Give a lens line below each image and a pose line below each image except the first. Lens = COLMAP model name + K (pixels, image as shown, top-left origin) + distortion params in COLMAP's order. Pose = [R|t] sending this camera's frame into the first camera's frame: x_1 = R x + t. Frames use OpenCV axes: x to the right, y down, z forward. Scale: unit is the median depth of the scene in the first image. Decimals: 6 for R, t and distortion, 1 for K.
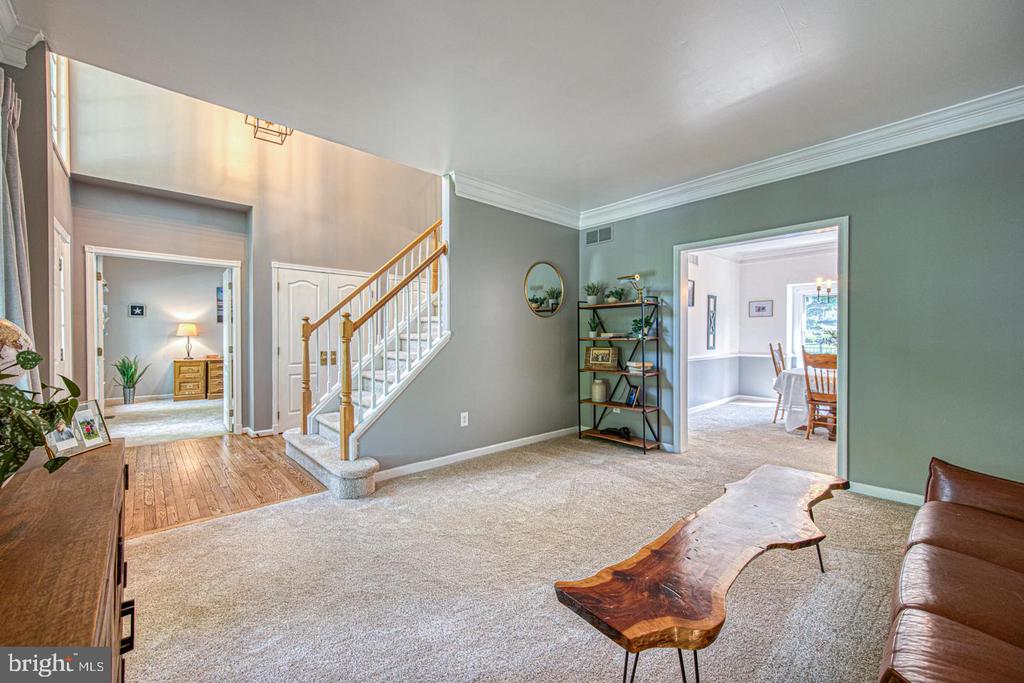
lens RADIAL K [[409.8, 0, 519.3], [0, 409.8, 341.1], [0, 0, 1]] dist [0.000149, 0.000010]
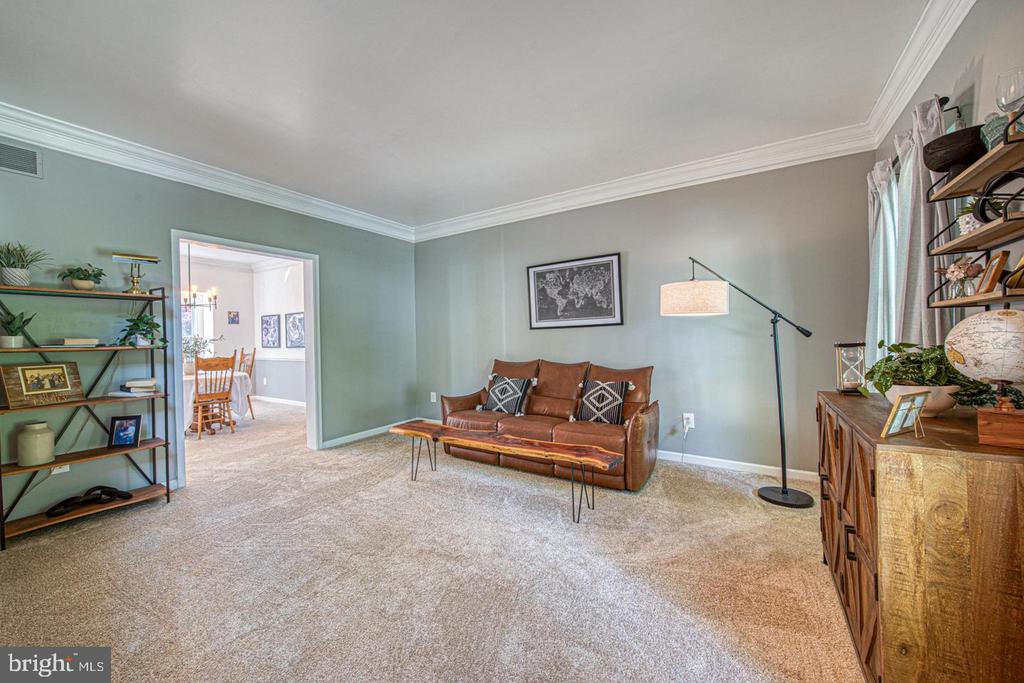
lens RADIAL K [[396.9, 0, 489.9], [0, 396.9, 338.5], [0, 0, 1]] dist [0.001123, 0.000088]
pose [[-0.232886, -0.000010, 0.972504, -0.471827], [0.017160, 0.999844, 0.004120, -0.011904], [-0.972353, 0.017648, -0.232850, 0.535029]]
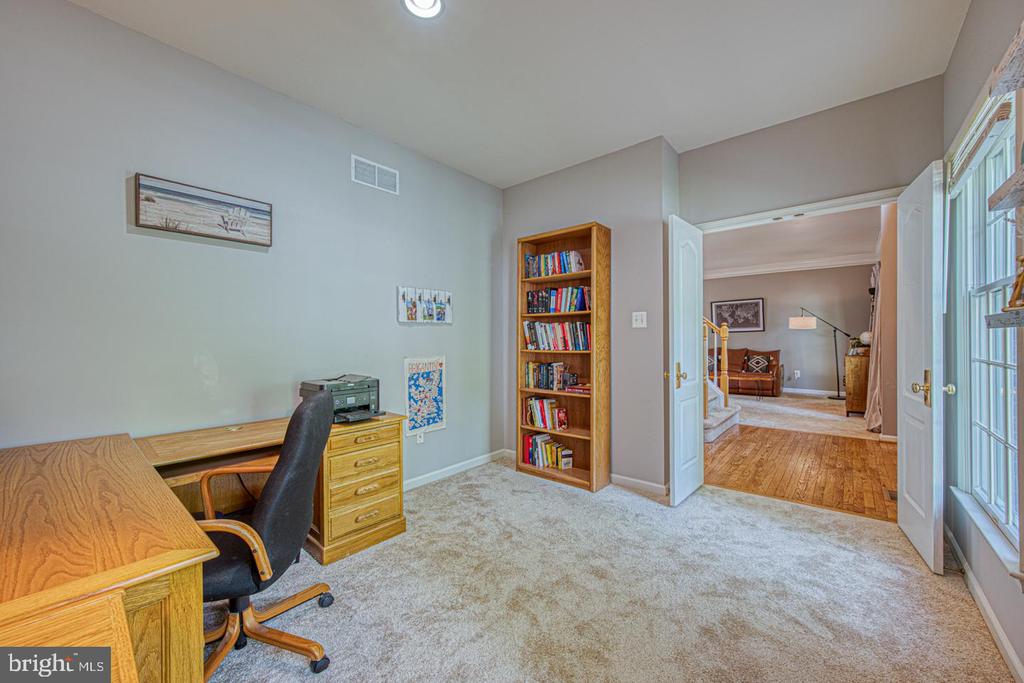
lens RADIAL K [[409.8, 0, 519.3], [0, 409.8, 341.1], [0, 0, 1]] dist [0.000149, 0.000010]
pose [[-0.145517, -0.001745, 0.989354, -1.351395], [0.009136, 0.999953, 0.003108, -0.004001], [-0.989314, 0.009491, -0.145495, 1.387783]]
